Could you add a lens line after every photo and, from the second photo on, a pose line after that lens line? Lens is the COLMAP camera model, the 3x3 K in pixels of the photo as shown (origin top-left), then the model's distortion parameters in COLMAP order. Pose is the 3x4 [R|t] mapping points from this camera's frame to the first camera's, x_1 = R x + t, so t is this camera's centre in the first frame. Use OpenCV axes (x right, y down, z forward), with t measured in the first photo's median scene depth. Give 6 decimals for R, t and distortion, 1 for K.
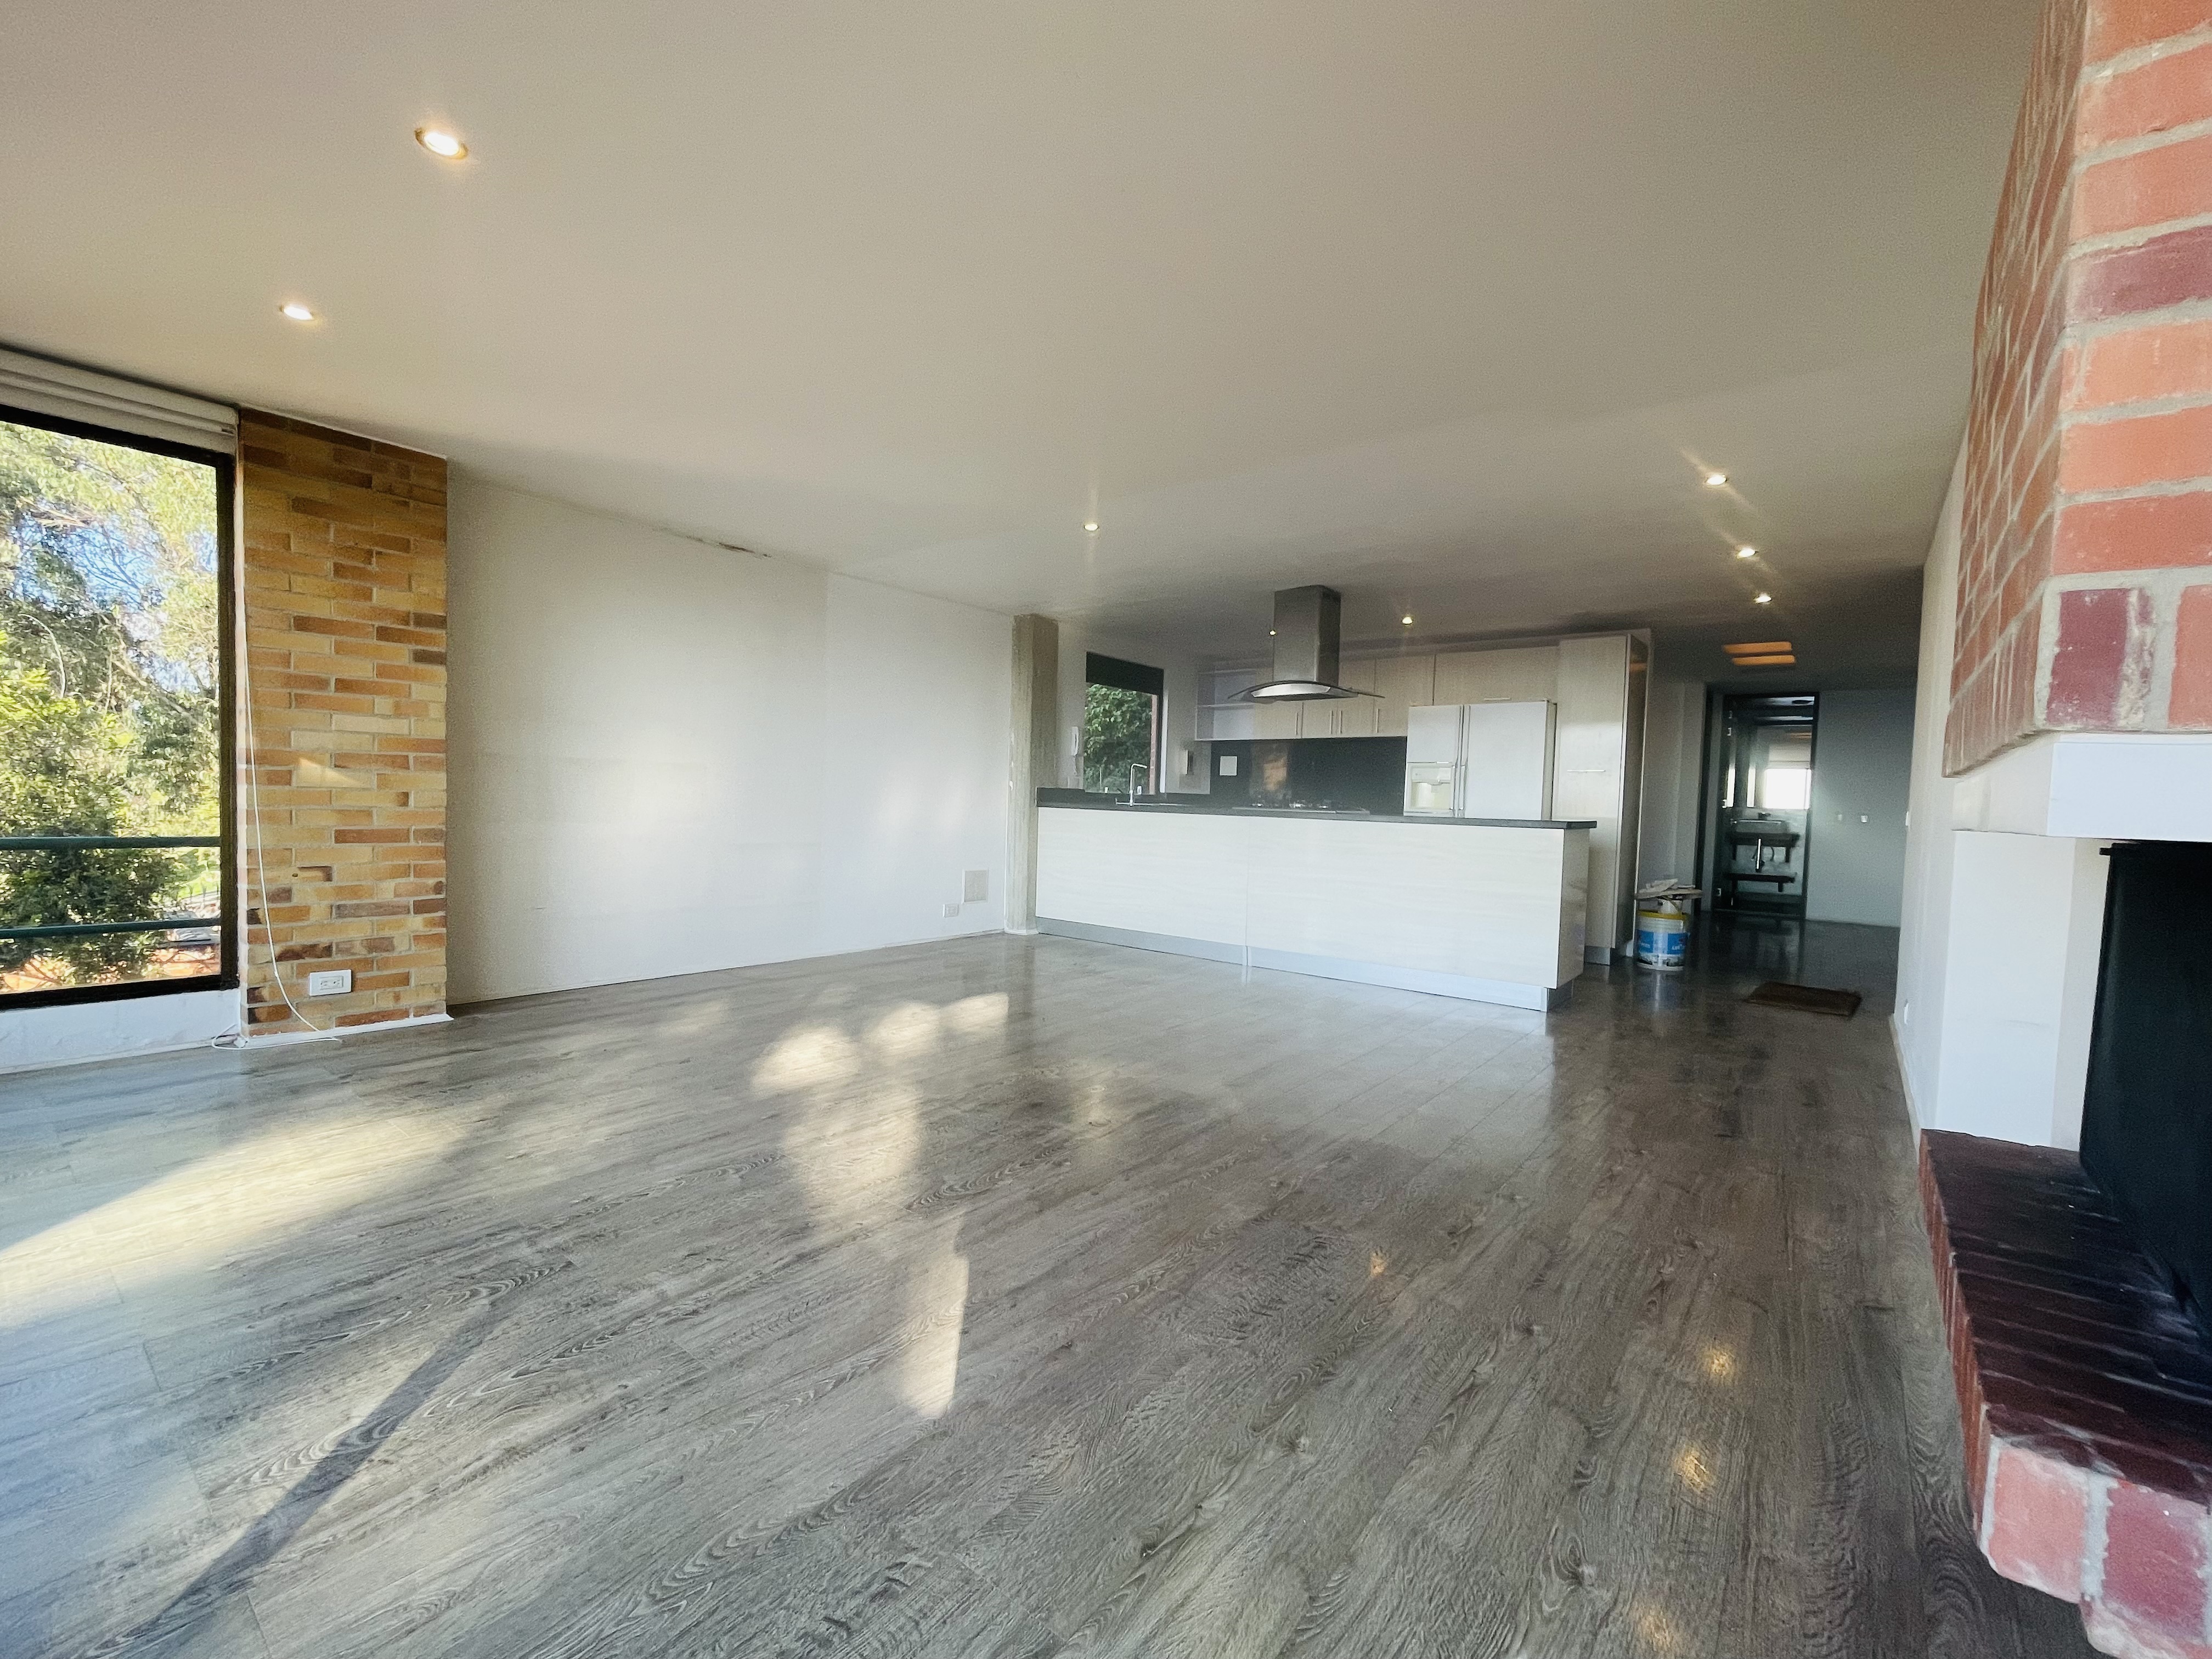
lens RADIAL K [[899.1, 0, 1106.0], [0, 899.1, 829.5], [0, 0, 1]] dist [0.000149, 0.000026]
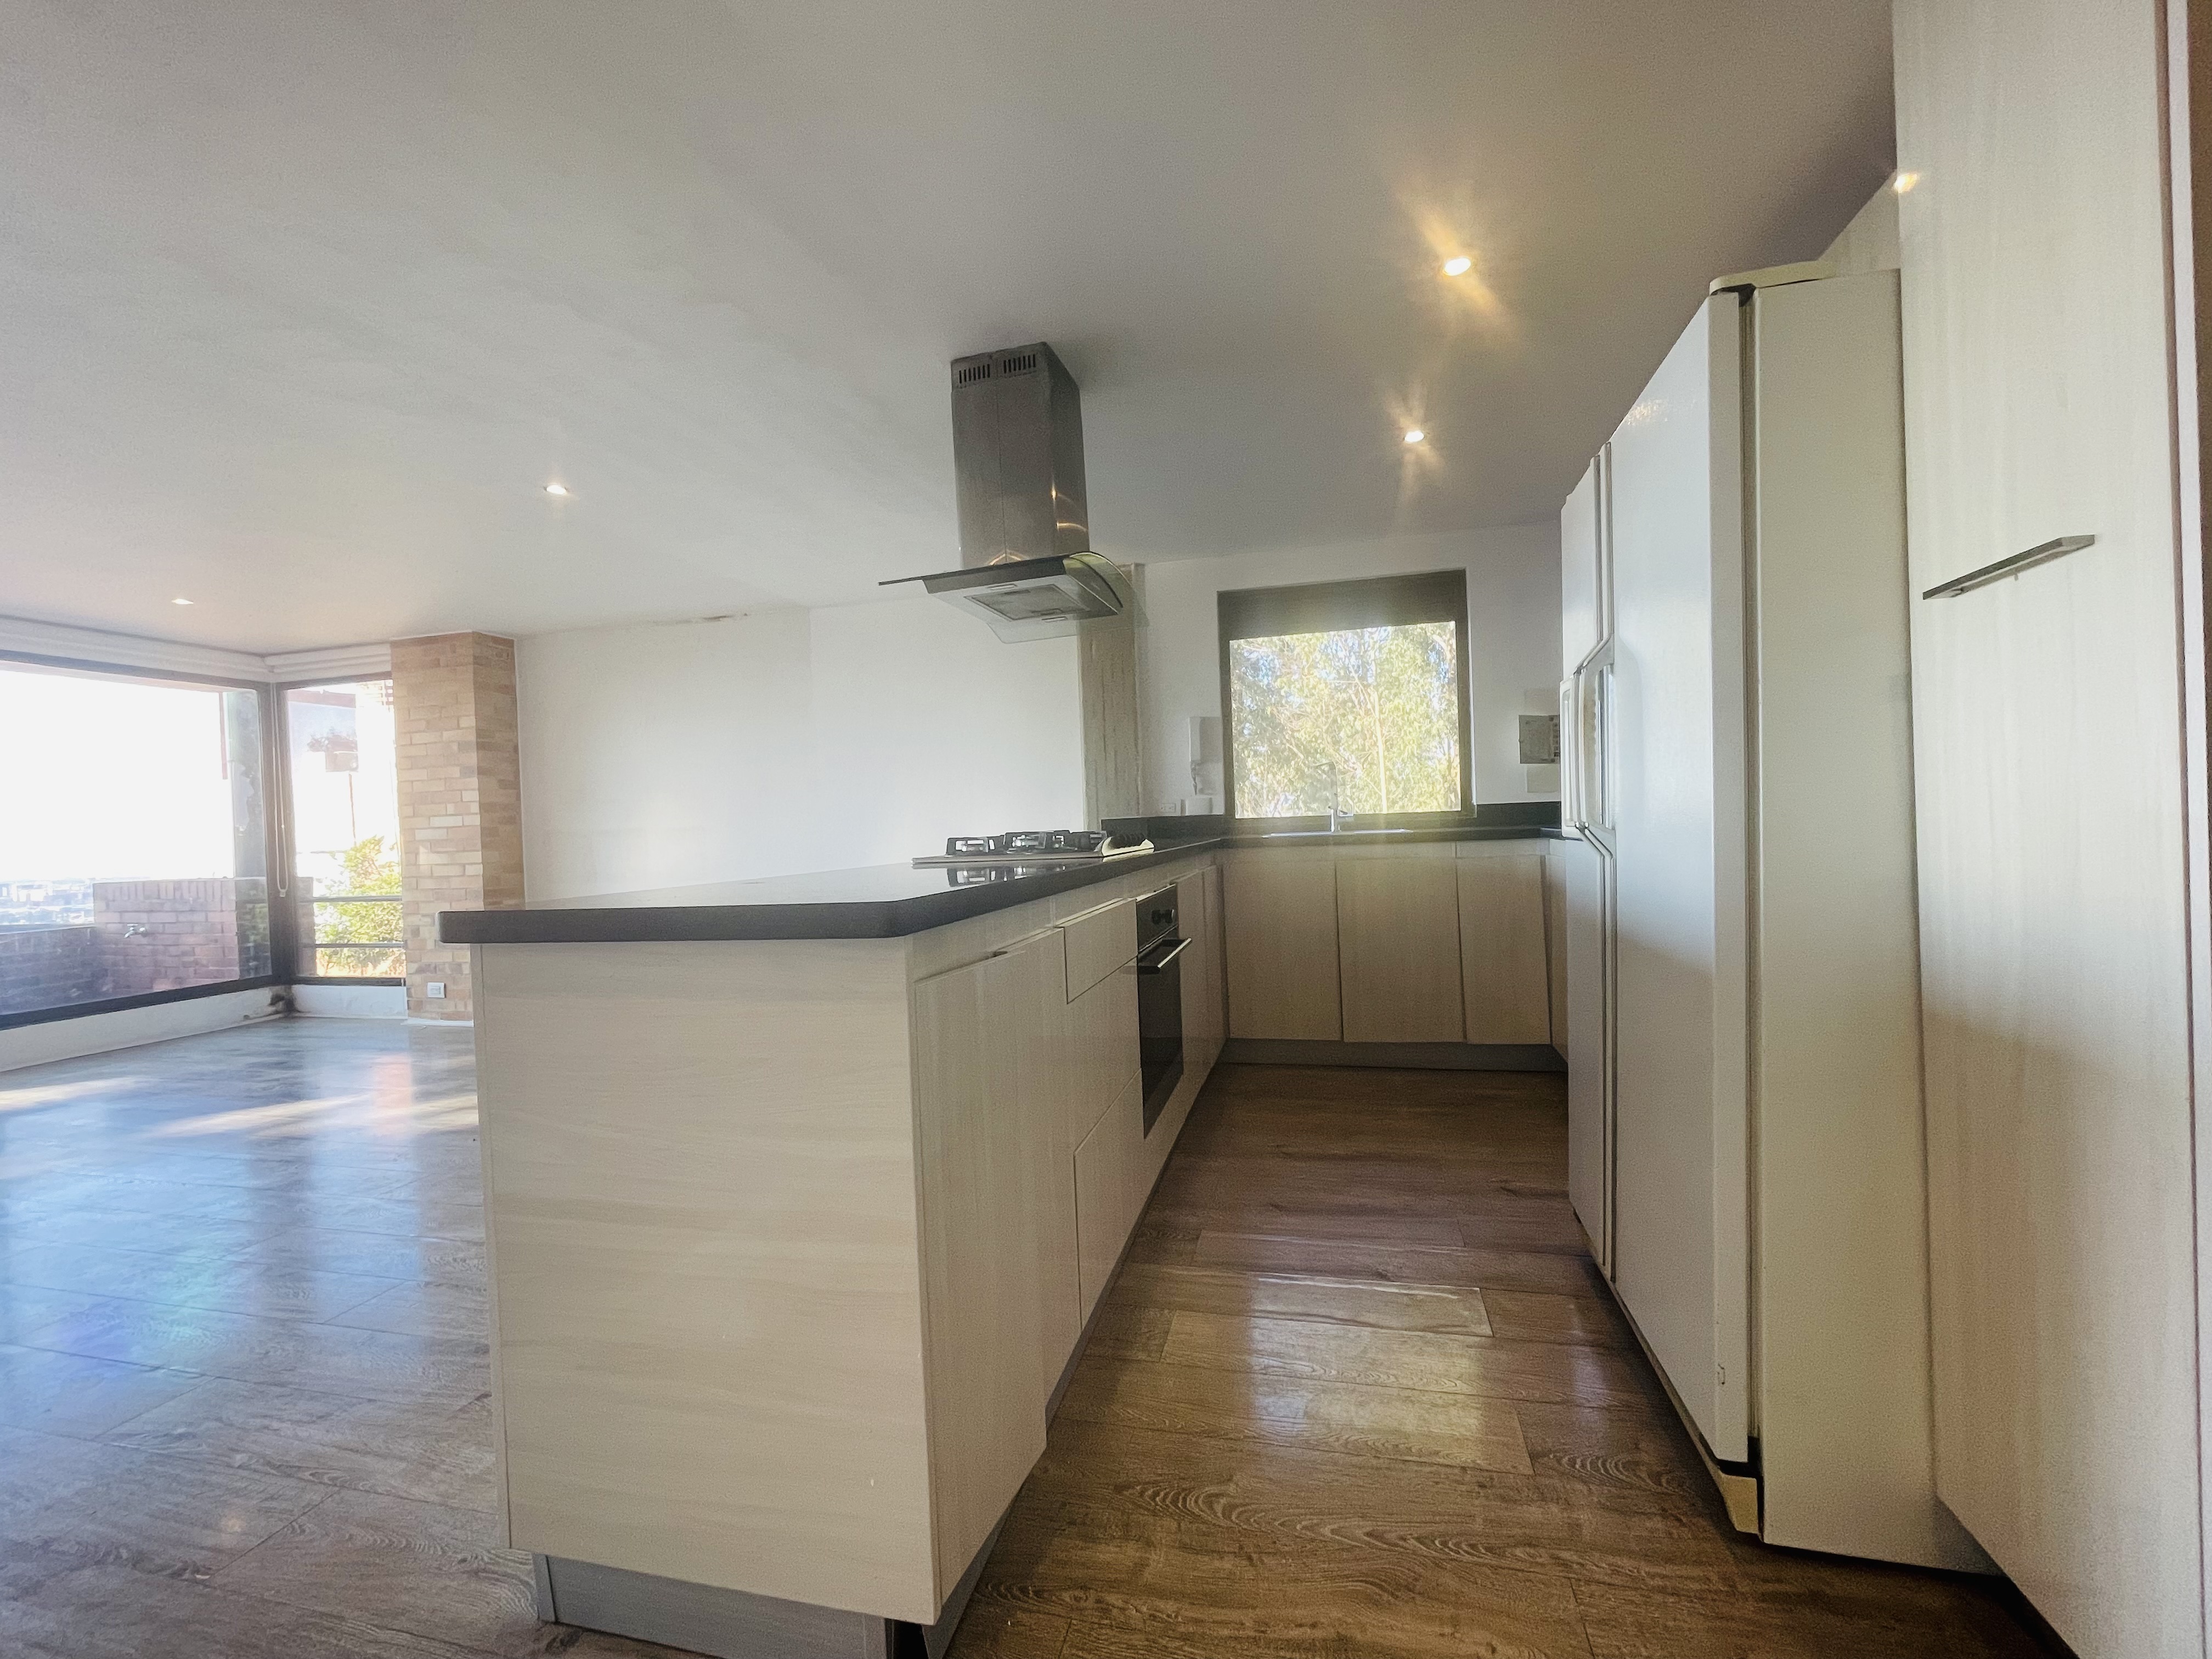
lens RADIAL K [[899.1, 0, 1106.0], [0, 899.1, 829.5], [0, 0, 1]] dist [0.000149, 0.000026]
pose [[0.440412, -0.044793, -0.896678, 1.064424], [0.020643, 0.998996, -0.039765, -0.021271], [0.897558, -0.000998, 0.440894, 1.378147]]
